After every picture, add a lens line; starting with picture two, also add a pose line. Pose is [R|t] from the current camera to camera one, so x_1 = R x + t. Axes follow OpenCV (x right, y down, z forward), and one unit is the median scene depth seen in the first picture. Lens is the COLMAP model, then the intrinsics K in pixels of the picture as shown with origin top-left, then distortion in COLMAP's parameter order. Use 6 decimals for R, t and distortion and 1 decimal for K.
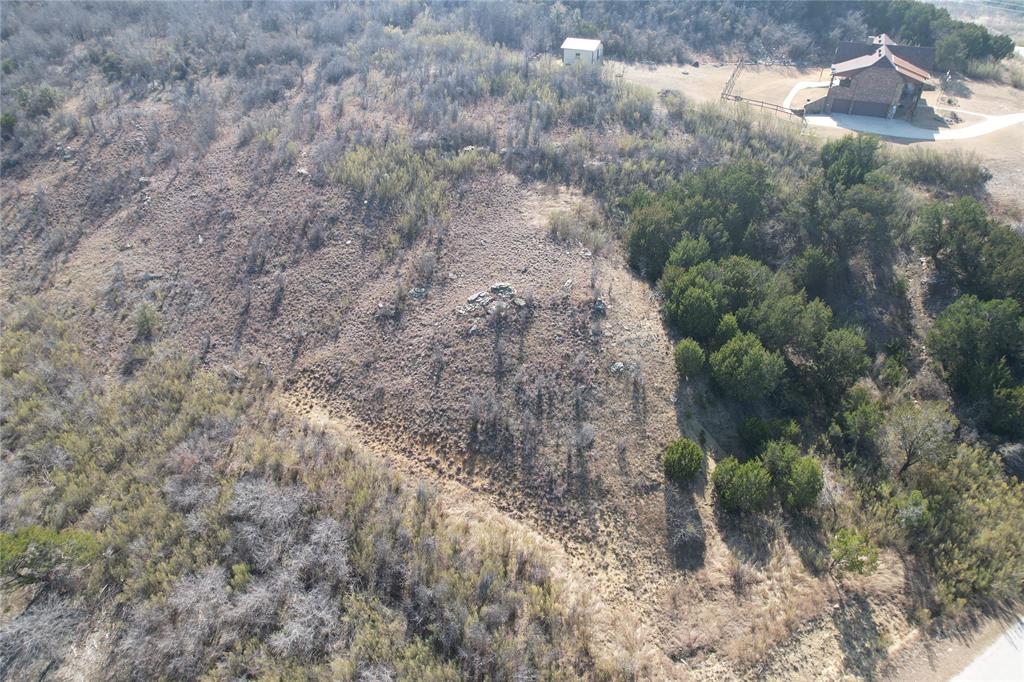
lens RADIAL K [[651.2, 0, 514.7], [0, 651.2, 338.7], [0, 0, 1]] dist [-0.073677, 0.064910]
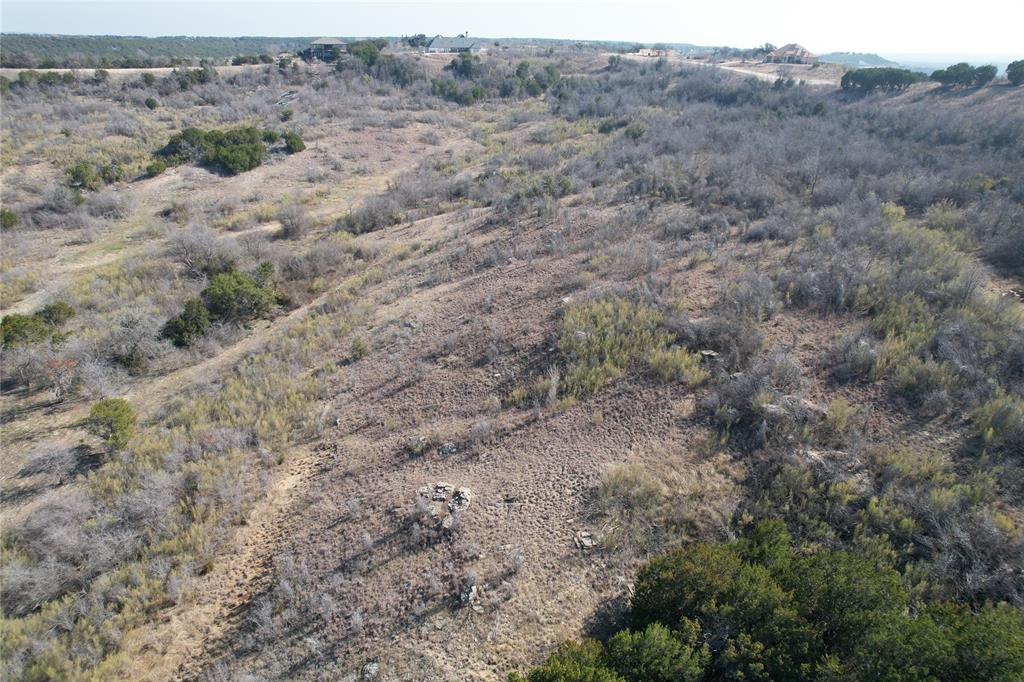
lens RADIAL K [[651.2, 0, 514.0], [0, 651.2, 343.5], [0, 0, 1]] dist [-0.073677, 0.064910]
pose [[0.431566, 0.392206, -0.812358, 0.604990], [-0.536569, 0.835518, 0.118335, -0.381479], [0.725151, 0.384817, 0.571026, 0.578010]]
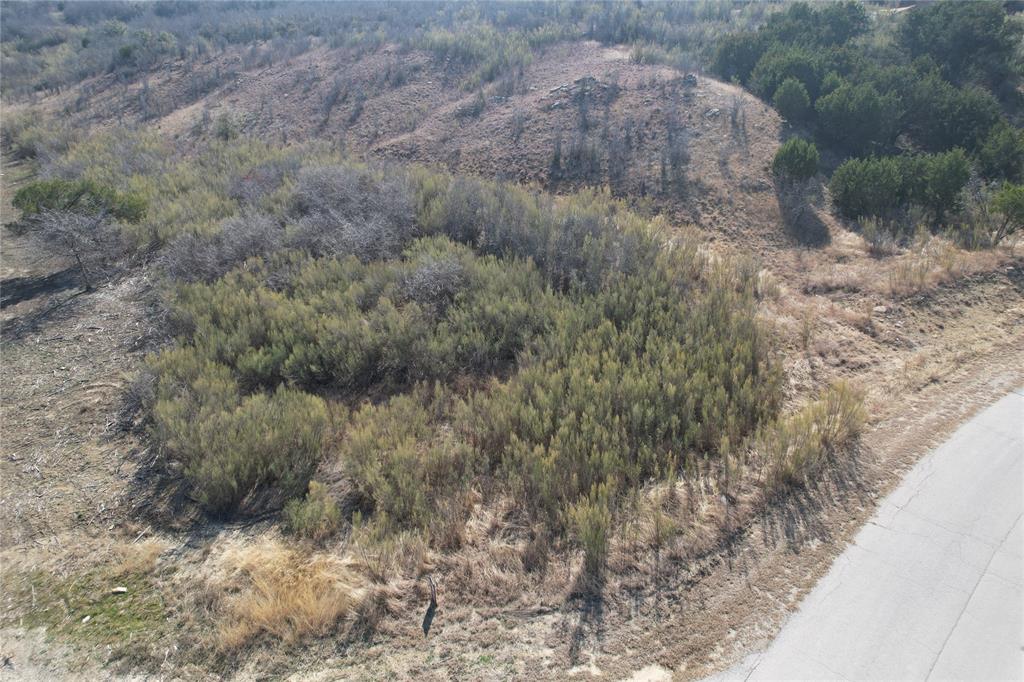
lens RADIAL K [[651.2, 0, 513.7], [0, 651.2, 339.1], [0, 0, 1]] dist [-0.073677, 0.064910]
pose [[0.995052, 0.022776, -0.096712, -0.026588], [-0.040967, 0.980829, -0.190515, 0.524994], [0.090519, 0.193534, 0.976909, 0.139807]]
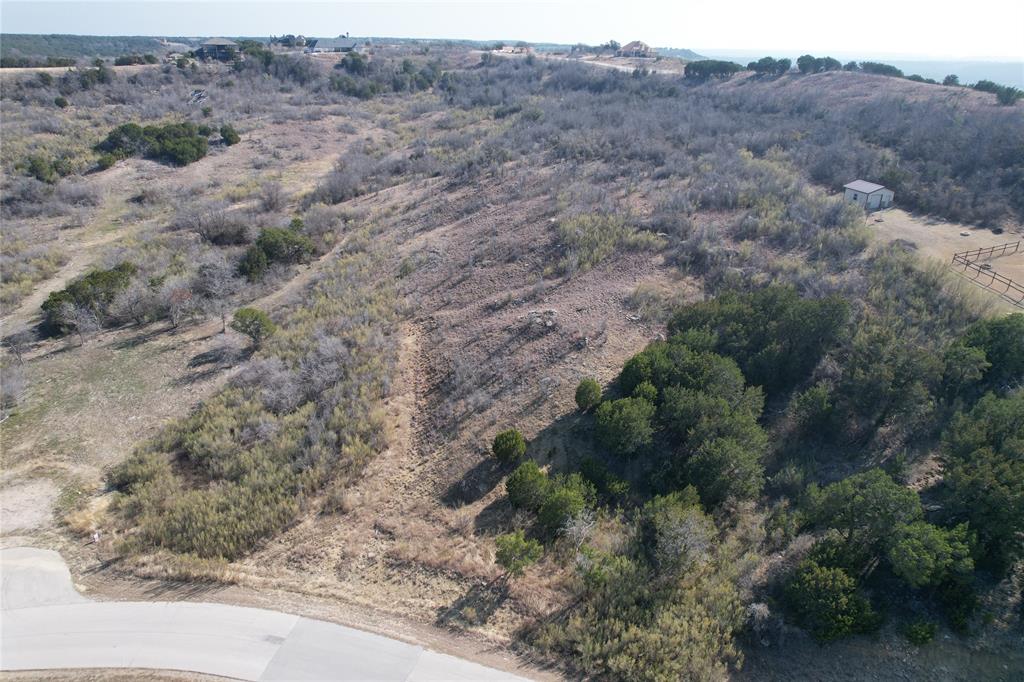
lens RADIAL K [[651.2, 0, 514.0], [0, 651.2, 343.2], [0, 0, 1]] dist [-0.073677, 0.064910]
pose [[0.633513, 0.338510, -0.695753, 0.925675], [-0.461224, 0.887206, 0.011694, -0.004529], [0.621235, 0.313490, 0.718186, 0.044742]]
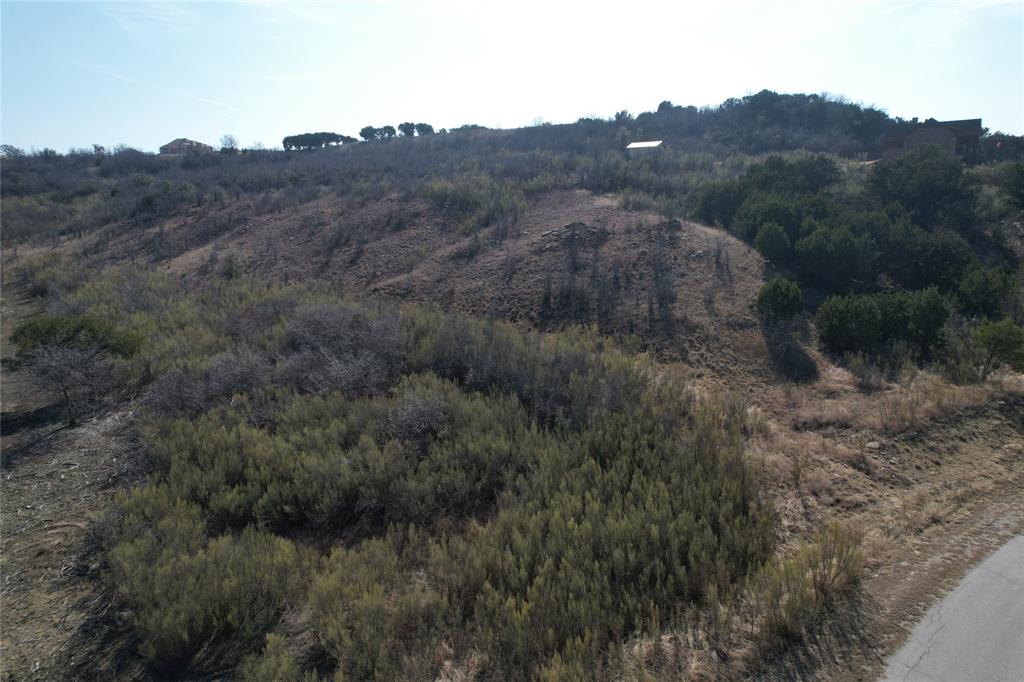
lens RADIAL K [[651.2, 0, 513.3], [0, 651.2, 339.9], [0, 0, 1]] dist [-0.073677, 0.064910]
pose [[0.994638, 0.001847, -0.103397, -0.012294], [-0.042044, 0.920698, -0.388004, 0.521947], [0.094481, 0.390271, 0.915840, 0.144802]]
